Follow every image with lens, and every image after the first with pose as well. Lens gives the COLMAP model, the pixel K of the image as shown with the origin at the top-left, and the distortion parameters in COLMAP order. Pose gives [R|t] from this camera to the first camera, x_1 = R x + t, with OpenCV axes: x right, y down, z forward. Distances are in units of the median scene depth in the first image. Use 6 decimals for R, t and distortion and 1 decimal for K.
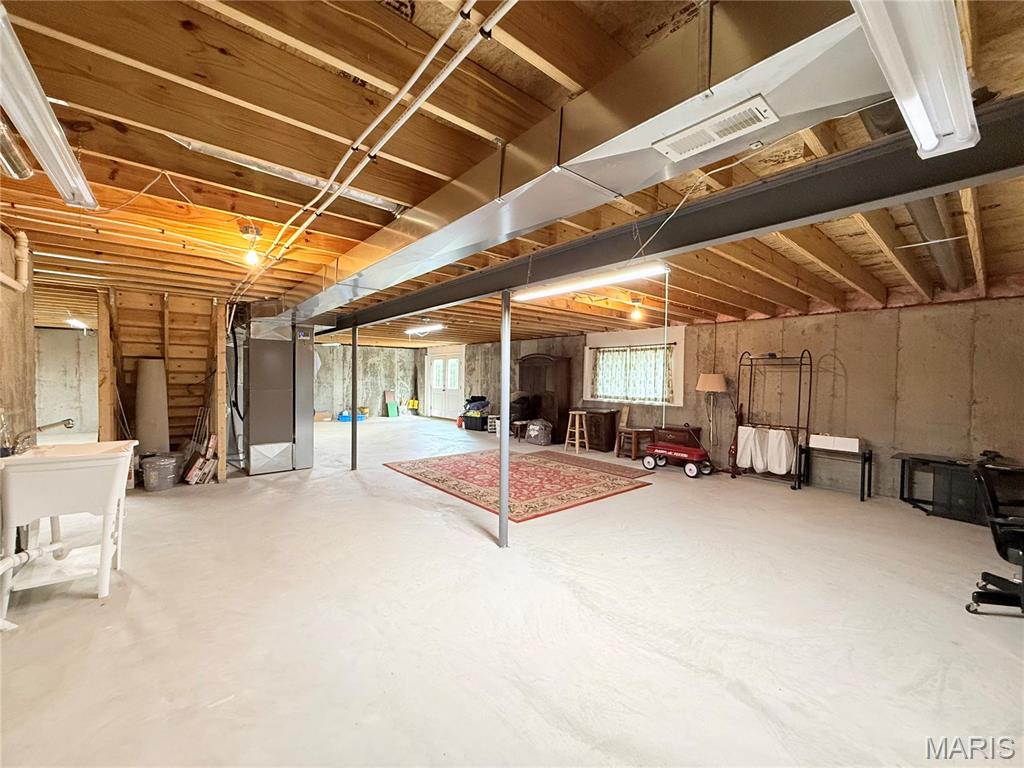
lens RADIAL K [[407.5, 0, 509.5], [0, 407.5, 384.6], [0, 0, 1]] dist [-0.000418, -0.000478]
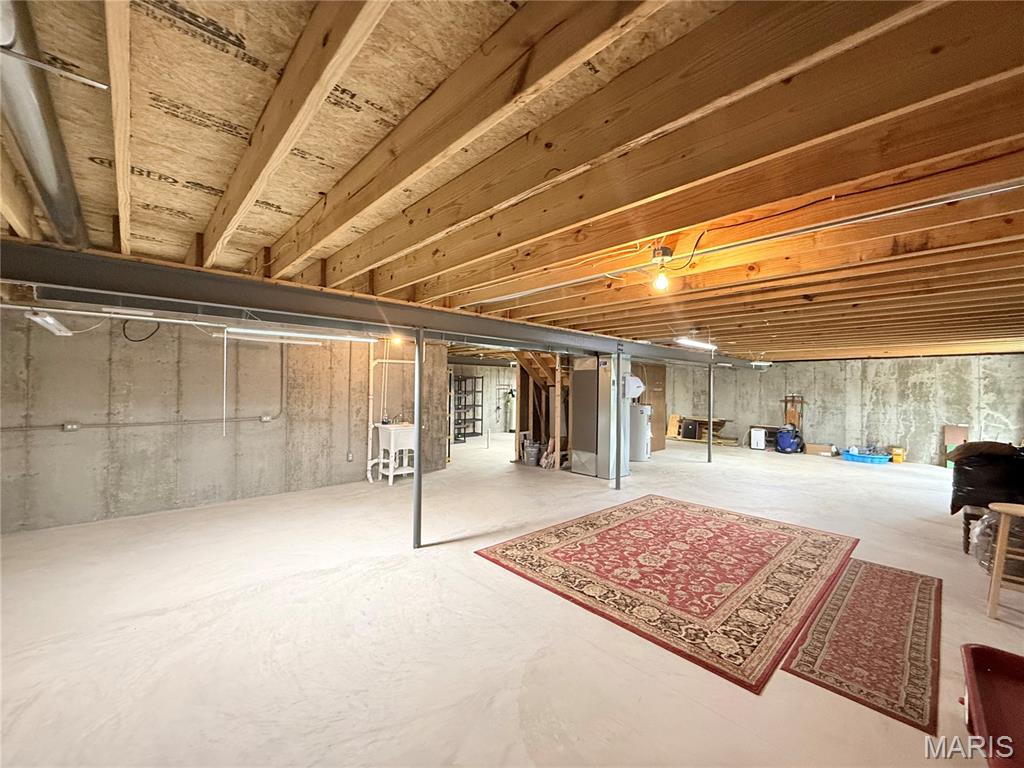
lens RADIAL K [[407.5, 0, 509.5], [0, 407.5, 384.6], [0, 0, 1]] dist [-0.000418, -0.000478]
pose [[0.052081, -0.020610, -0.998430, 0.761426], [-0.031976, 0.999240, -0.022295, -0.031517], [0.998131, 0.033087, 0.051382, 0.775969]]
